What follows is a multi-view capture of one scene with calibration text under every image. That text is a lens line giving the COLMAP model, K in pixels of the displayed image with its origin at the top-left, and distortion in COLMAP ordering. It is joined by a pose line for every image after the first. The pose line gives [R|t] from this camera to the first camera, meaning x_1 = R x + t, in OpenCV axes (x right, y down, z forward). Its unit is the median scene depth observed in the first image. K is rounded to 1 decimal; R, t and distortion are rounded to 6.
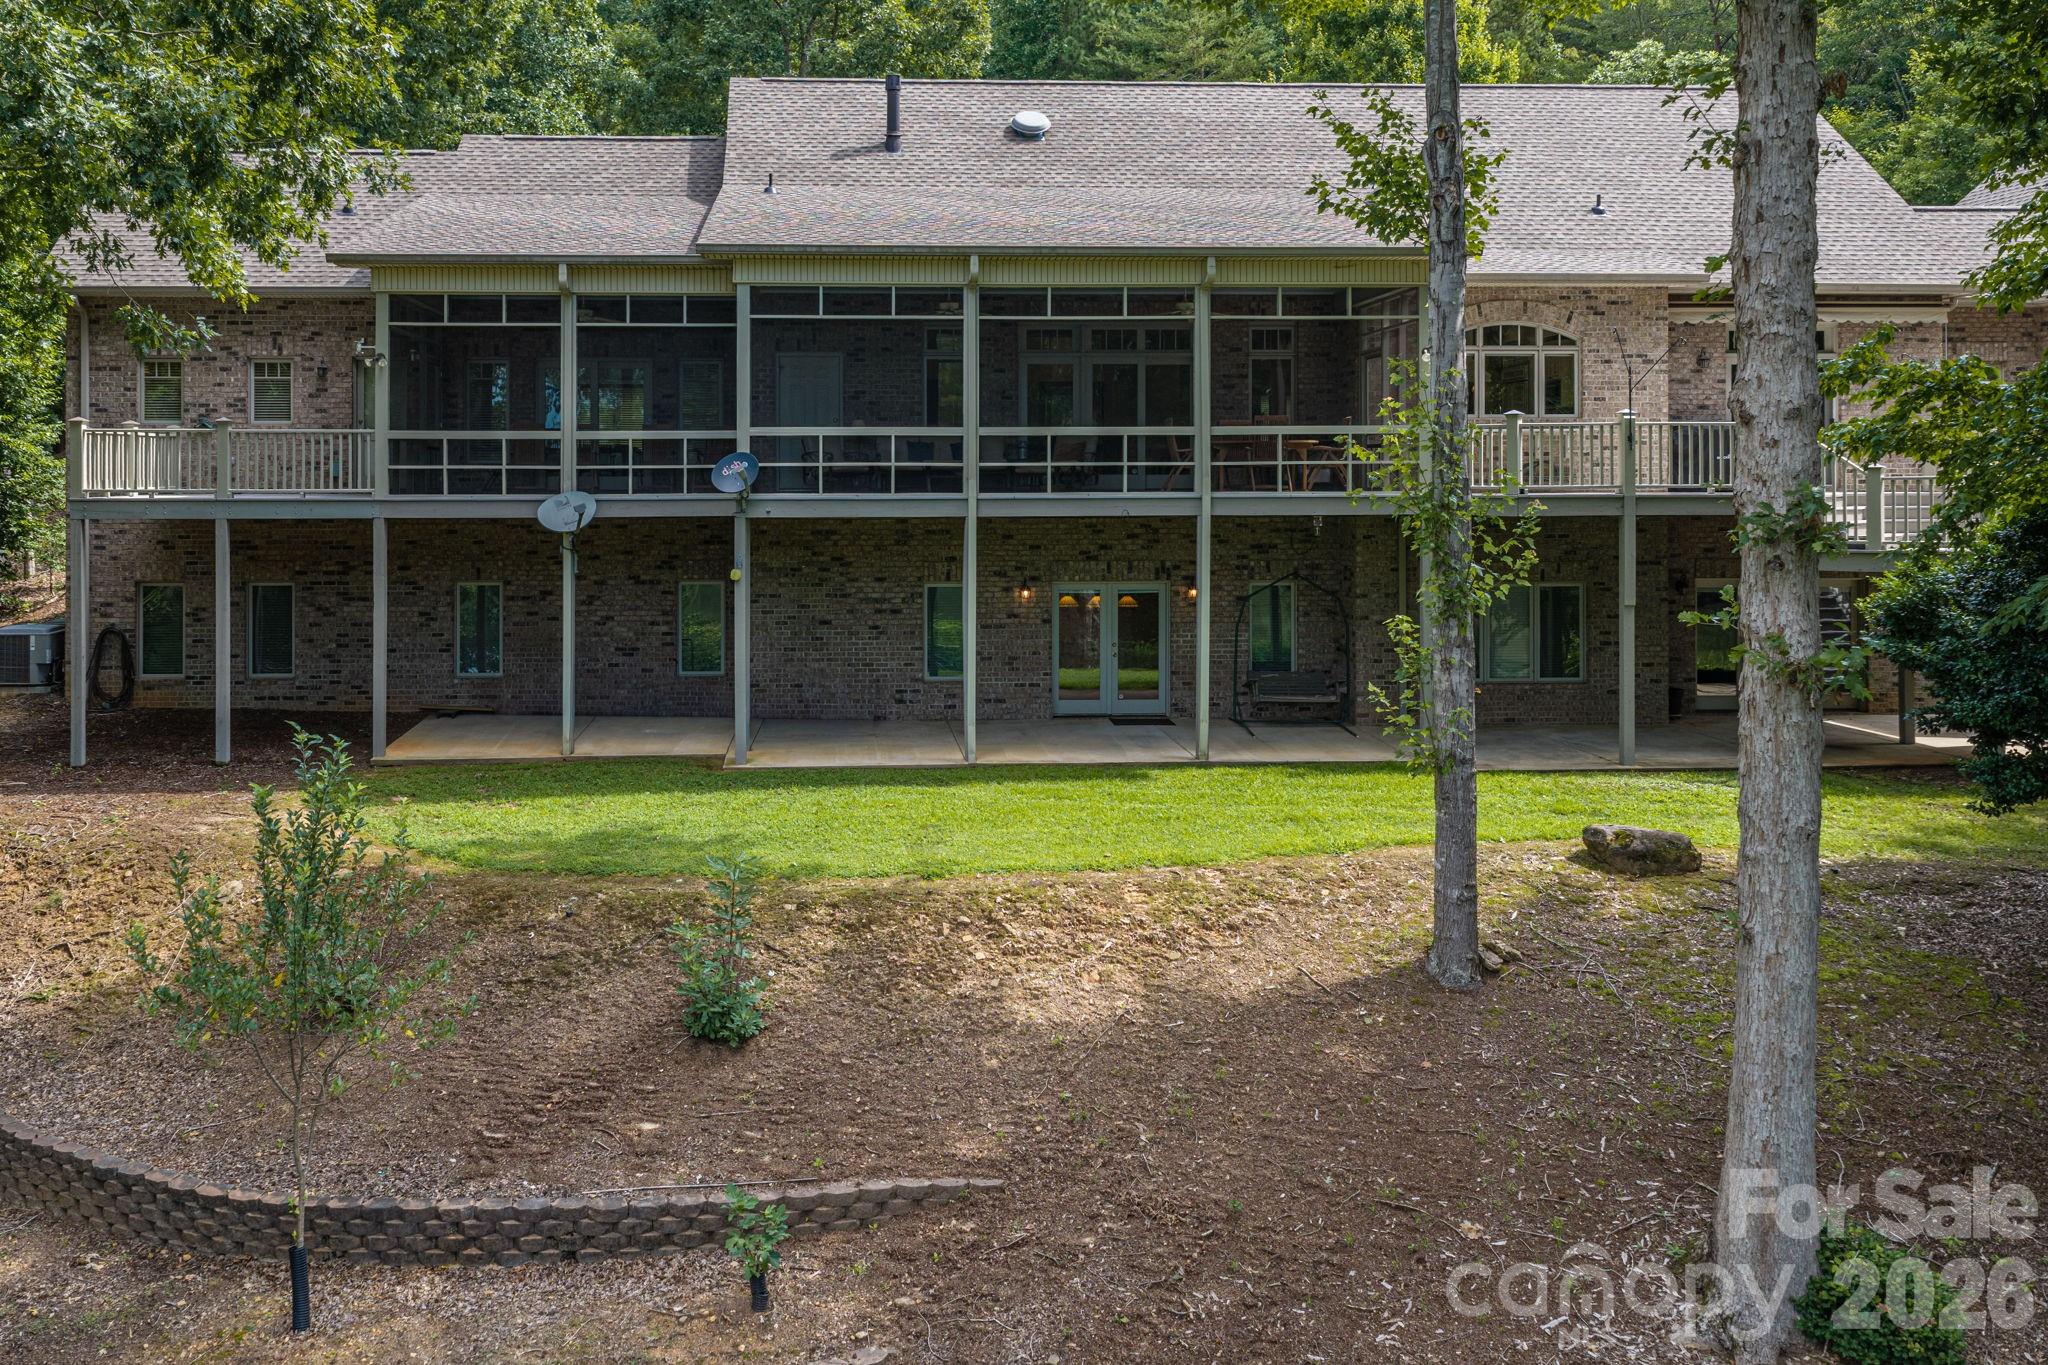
lens RADIAL K [[1800.0, 0, 861.0], [0, 1800.0, 509.1], [0, 0, 1]] dist [0.005410, -0.012289]
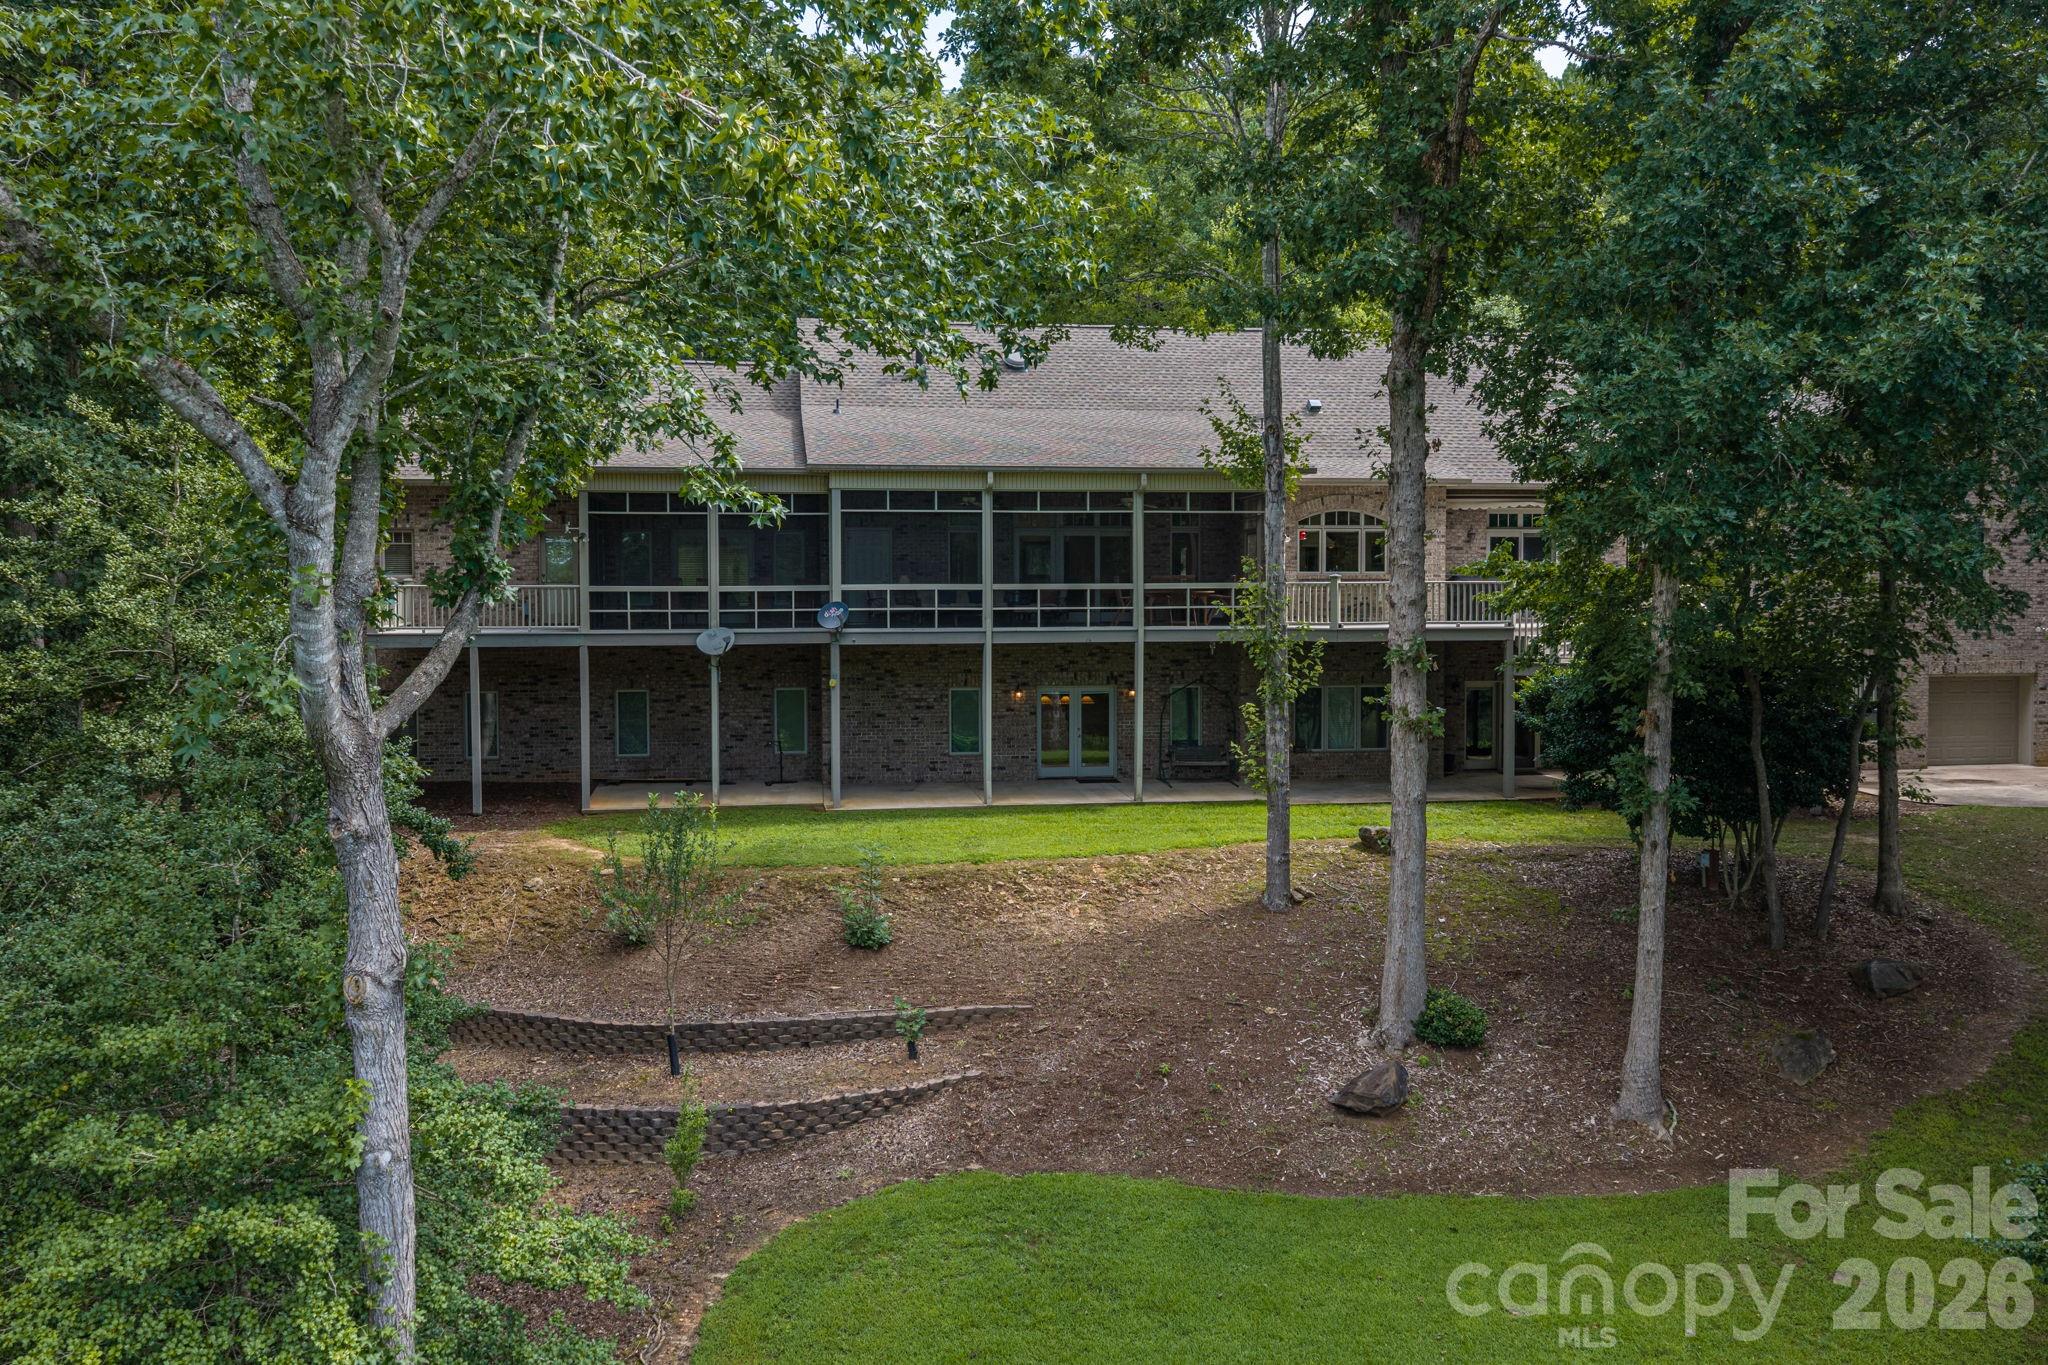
lens RADIAL K [[1708.8, 0, 1024.0], [0, 1708.8, 682.5], [0, 0, 1]] dist [-0.000257, -0.006437]
pose [[0.992913, -0.006688, 0.118655, -0.102135], [0.002376, 0.999333, 0.036443, -0.019624], [-0.118820, -0.035903, 0.992267, -0.554053]]
